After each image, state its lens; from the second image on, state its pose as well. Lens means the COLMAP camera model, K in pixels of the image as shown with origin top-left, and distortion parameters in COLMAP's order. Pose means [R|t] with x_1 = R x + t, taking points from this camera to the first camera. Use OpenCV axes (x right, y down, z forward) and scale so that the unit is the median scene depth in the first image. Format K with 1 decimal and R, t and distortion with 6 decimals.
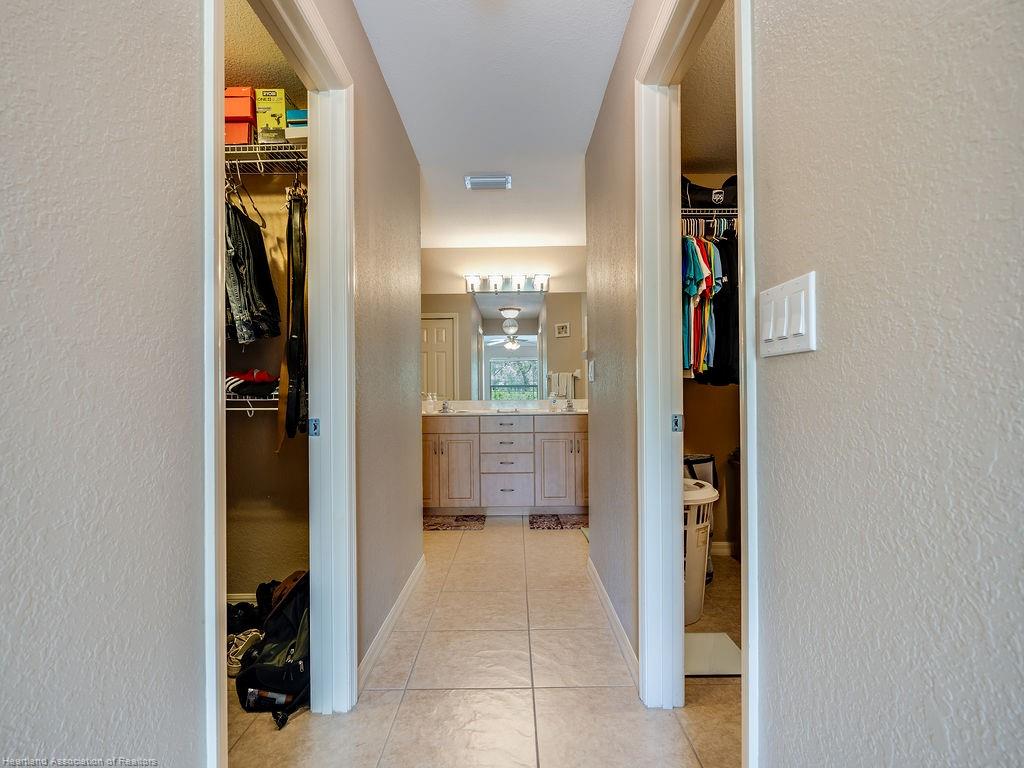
lens RADIAL K [[534.1, 0, 513.5], [0, 534.1, 388.9], [0, 0, 1]] dist [-0.011784, 0.001352]
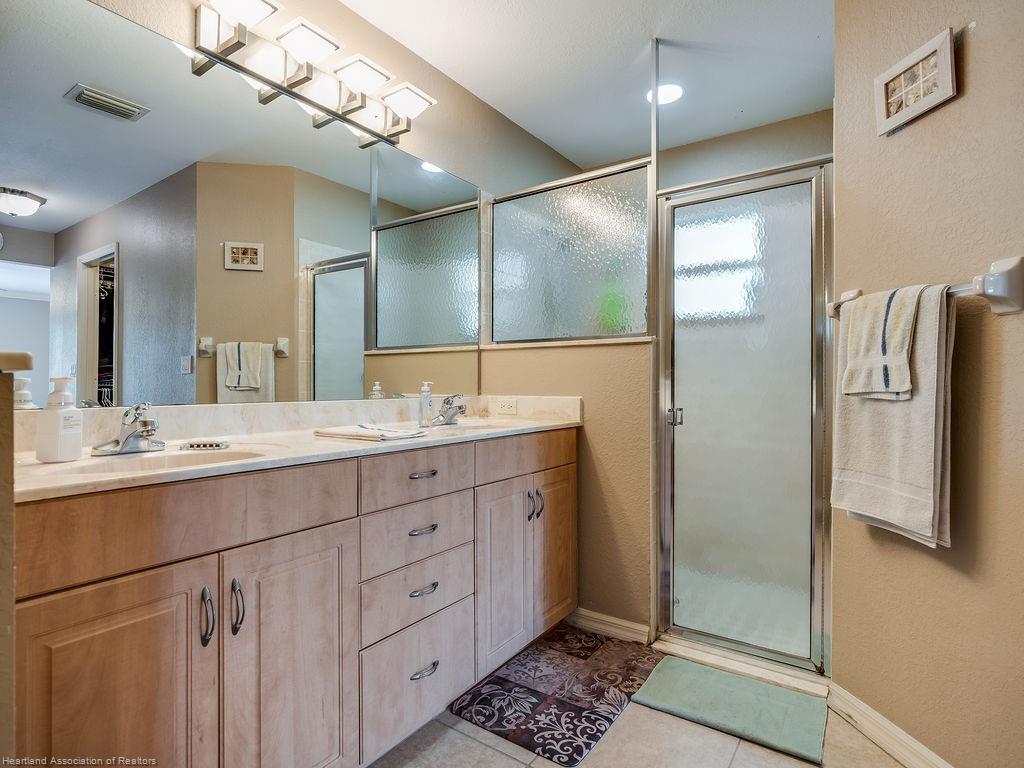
lens RADIAL K [[534.1, 0, 513.3], [0, 534.1, 384.7], [0, 0, 1]] dist [-0.011784, 0.001352]
pose [[0.565943, 0.013151, 0.824340, -0.259323], [-0.018160, 0.999829, -0.003483, 0.009904], [-0.824244, -0.012999, 0.566085, 0.766118]]
